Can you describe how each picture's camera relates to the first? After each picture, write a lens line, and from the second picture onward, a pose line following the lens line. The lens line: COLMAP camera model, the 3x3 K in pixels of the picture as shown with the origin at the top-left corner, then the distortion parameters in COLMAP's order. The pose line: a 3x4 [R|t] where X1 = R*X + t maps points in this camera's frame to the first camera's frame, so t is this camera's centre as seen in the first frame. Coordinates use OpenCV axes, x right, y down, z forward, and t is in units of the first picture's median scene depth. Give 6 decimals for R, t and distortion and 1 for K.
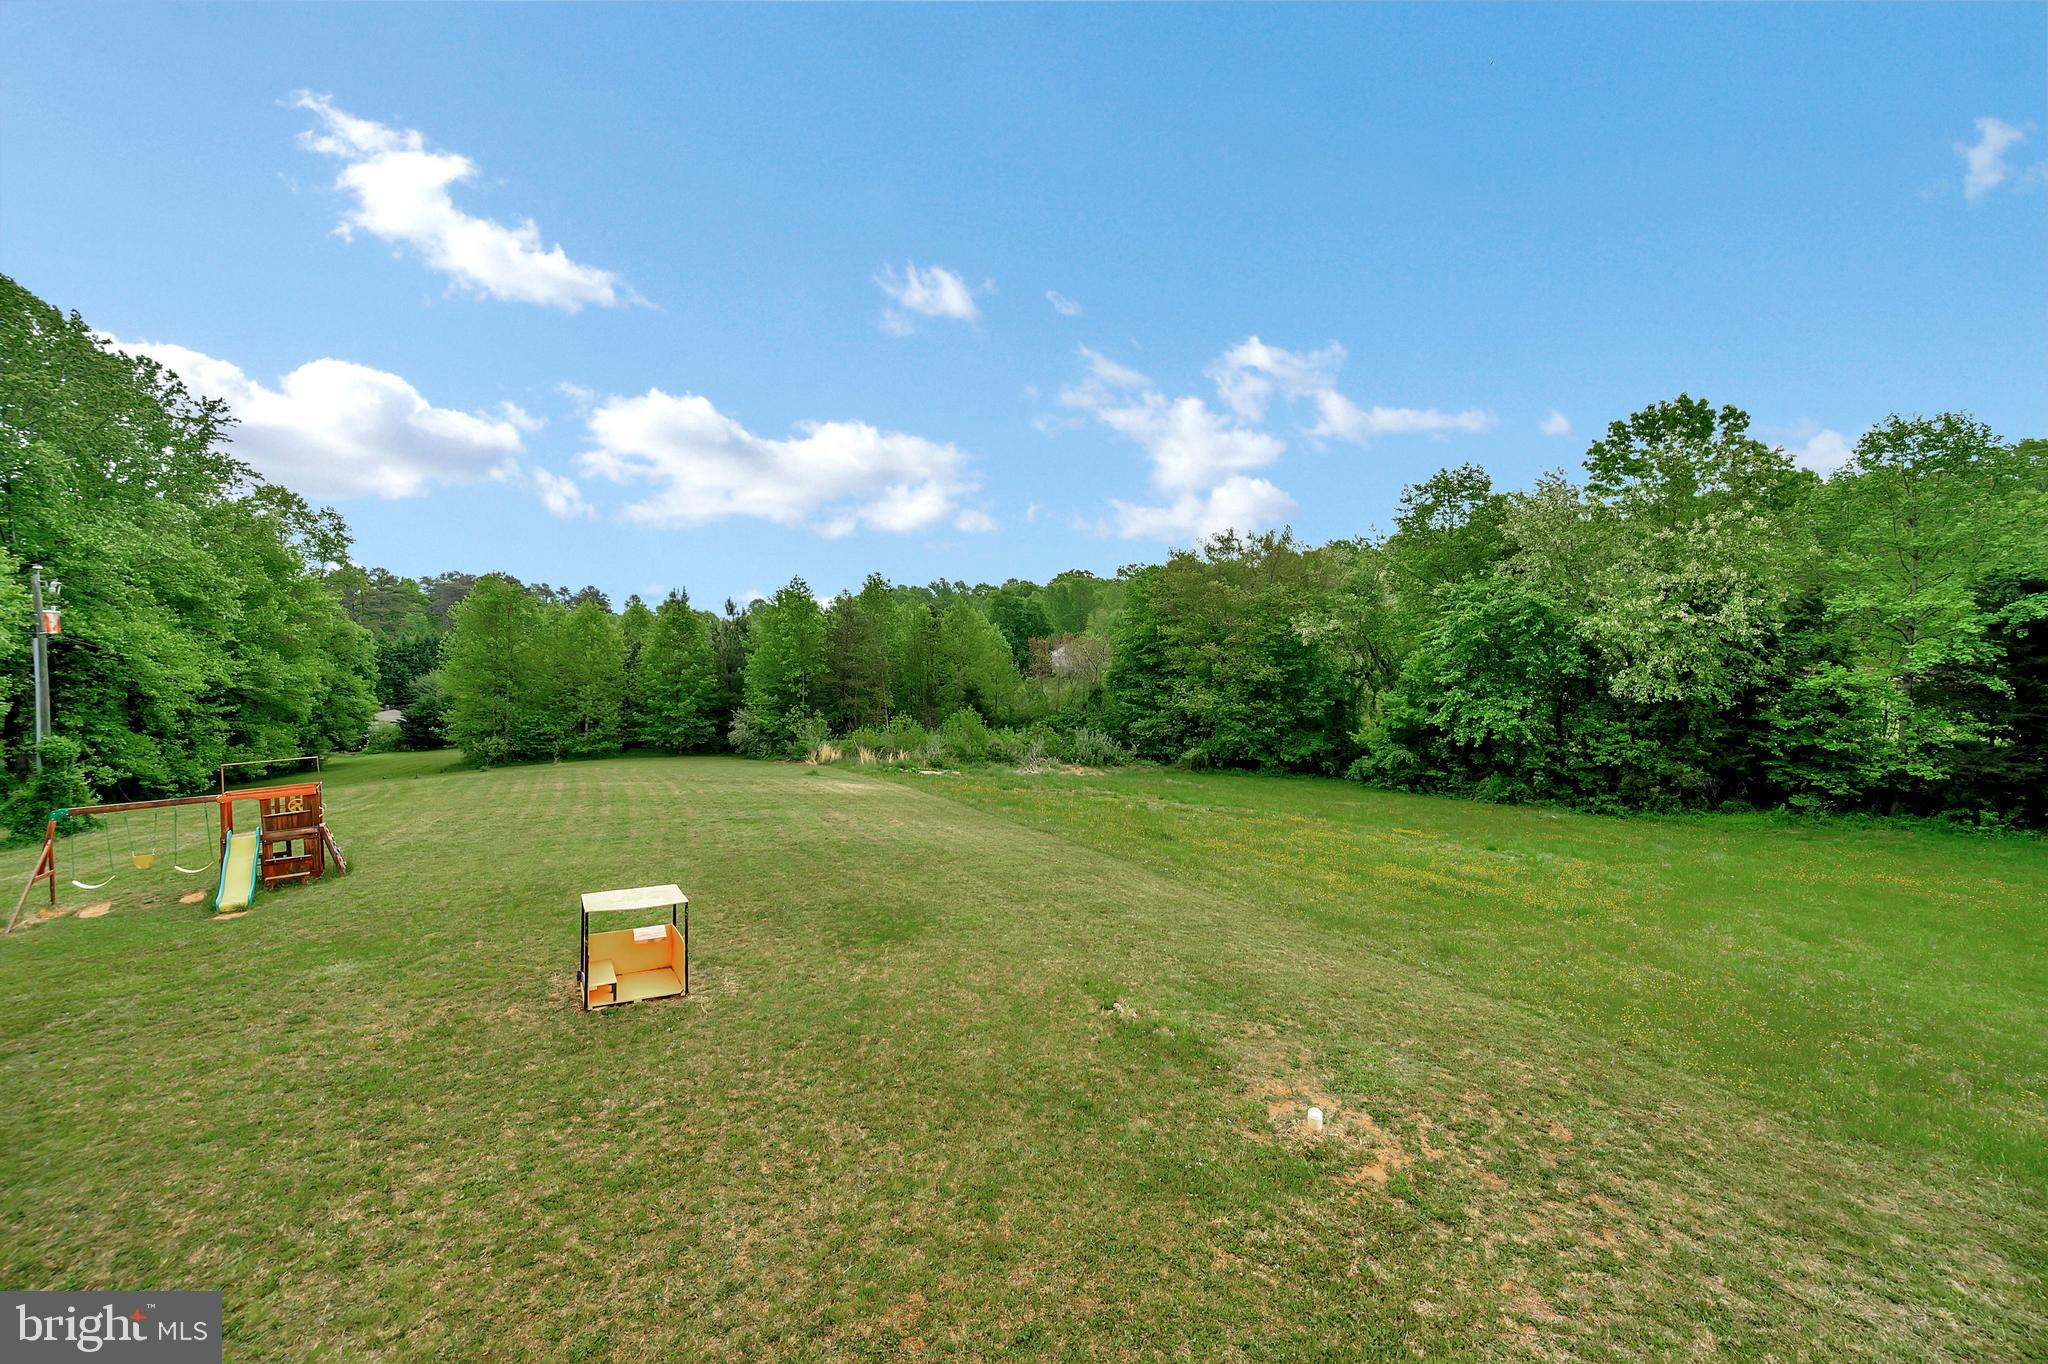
lens RADIAL K [[806.7, 0, 1024.0], [0, 806.7, 682.0], [0, 0, 1]] dist [-0.001224, -0.000246]
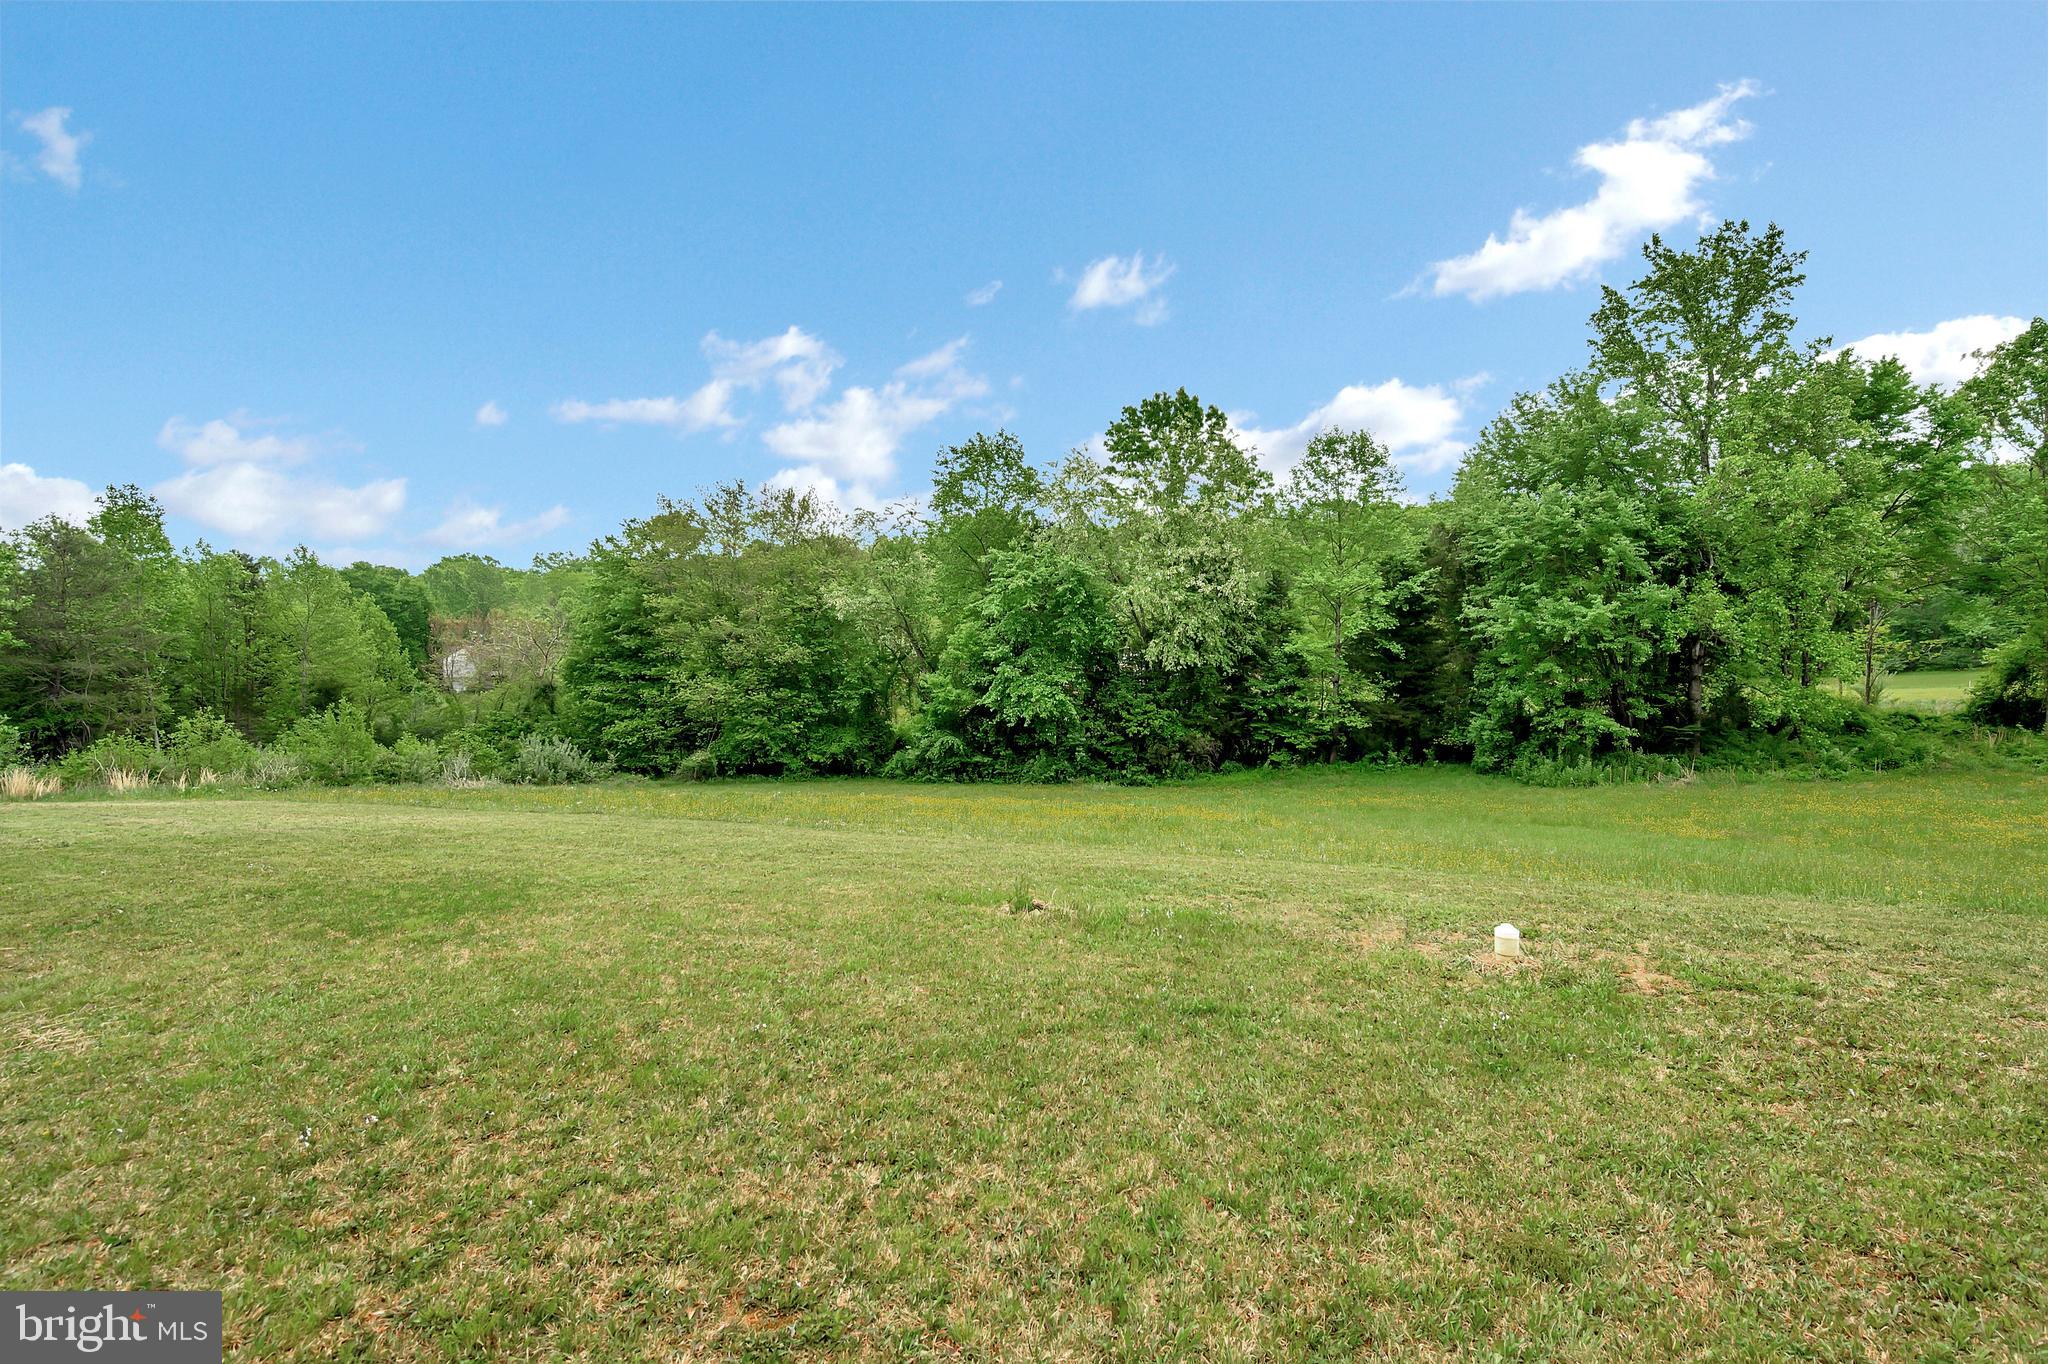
lens RADIAL K [[935.9, 0, 1024.0], [0, 935.9, 682.0], [0, 0, 1]] dist [0.002992, -0.000108]
pose [[0.818058, -0.000495, 0.575135, -0.055407], [0.021508, 0.999327, -0.029731, 0.052023], [-0.574733, 0.036692, 0.817518, 0.090012]]
